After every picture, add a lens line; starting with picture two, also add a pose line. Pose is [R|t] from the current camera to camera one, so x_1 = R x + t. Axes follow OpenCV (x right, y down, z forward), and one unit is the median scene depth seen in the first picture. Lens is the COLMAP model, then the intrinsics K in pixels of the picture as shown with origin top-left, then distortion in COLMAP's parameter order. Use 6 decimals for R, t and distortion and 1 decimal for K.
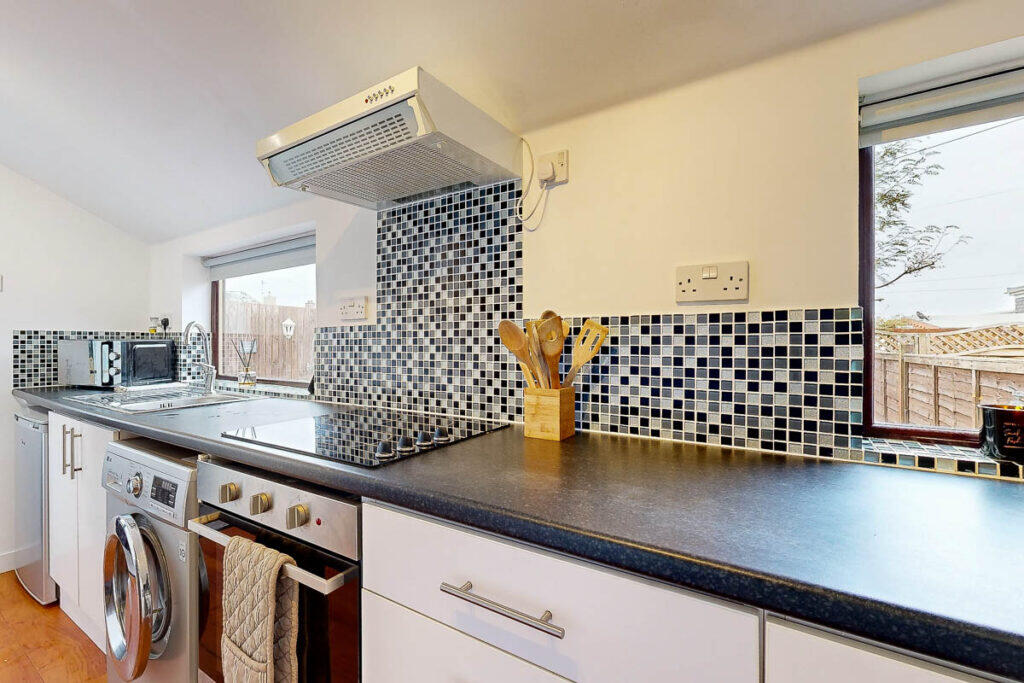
lens RADIAL K [[424.6, 0, 505.5], [0, 424.6, 340.1], [0, 0, 1]] dist [0.013724, 0.000108]
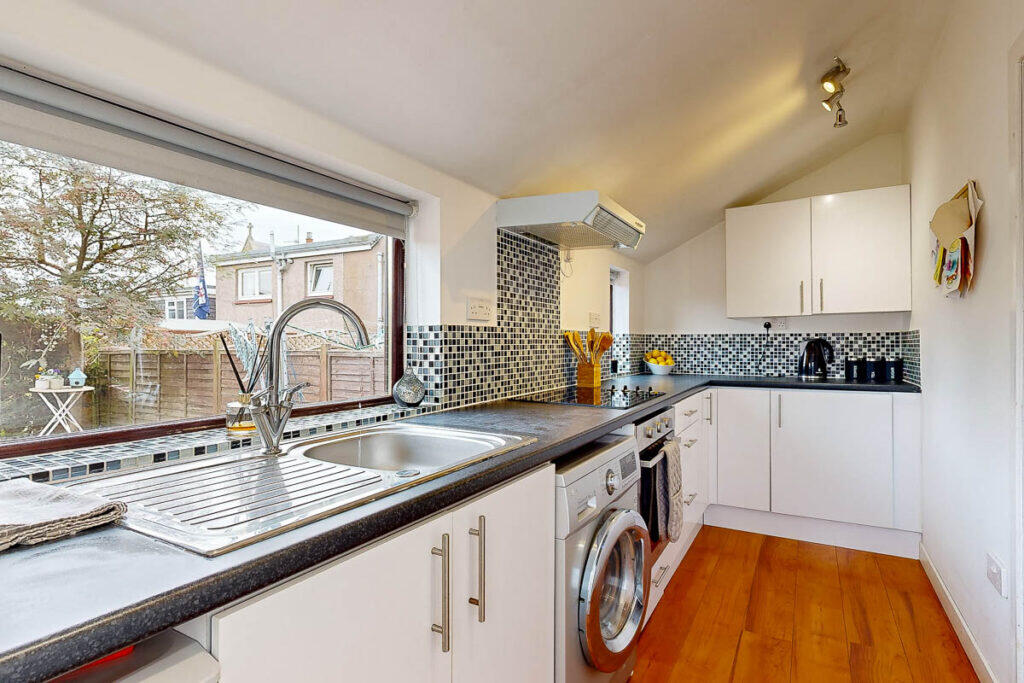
lens RADIAL K [[520.2, 0, 510.6], [0, 520.2, 340.5], [0, 0, 1]] dist [-0.000206, 0.000071]
pose [[-0.038412, 0.004769, 0.999251, -1.680288], [-0.007581, 0.999958, -0.005064, 0.007321], [-0.999233, -0.007770, -0.038375, 1.010190]]
